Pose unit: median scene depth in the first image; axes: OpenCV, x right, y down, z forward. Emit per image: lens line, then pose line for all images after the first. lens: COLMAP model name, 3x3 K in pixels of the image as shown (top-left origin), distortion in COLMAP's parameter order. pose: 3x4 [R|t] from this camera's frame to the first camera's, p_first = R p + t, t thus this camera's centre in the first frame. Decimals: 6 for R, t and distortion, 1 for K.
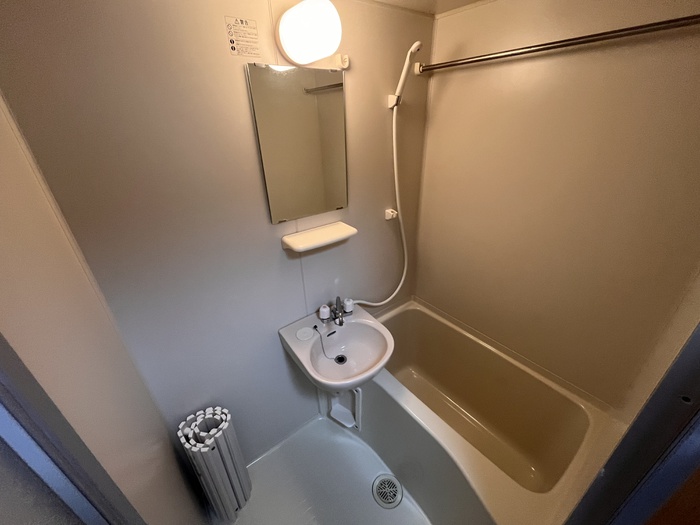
lens RADIAL K [[282.1, 0, 353.7], [0, 282.1, 261.0], [0, 0, 1]] dist [-0.000239, 0.000055]
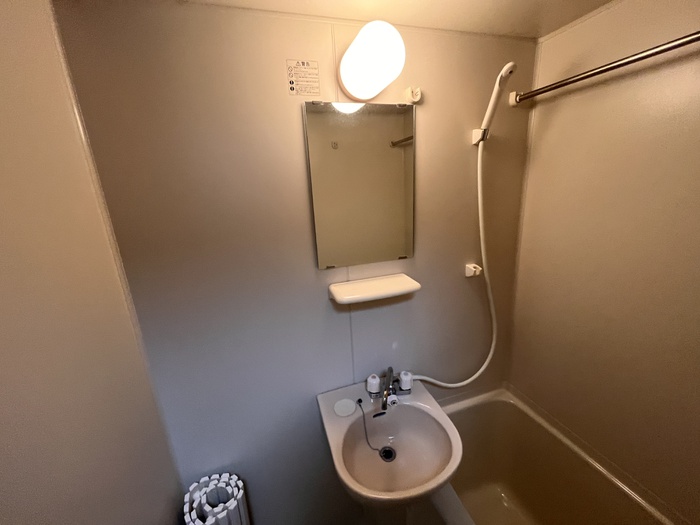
lens RADIAL K [[283.6, 0, 350.0], [0, 283.6, 262.5], [0, 0, 1]] dist [-0.004002, 0.000236]
pose [[0.939601, 0.062882, -0.336445, 0.086399], [-0.125326, 0.977920, -0.167230, -0.012637], [0.318500, 0.199295, 0.926736, 0.172954]]
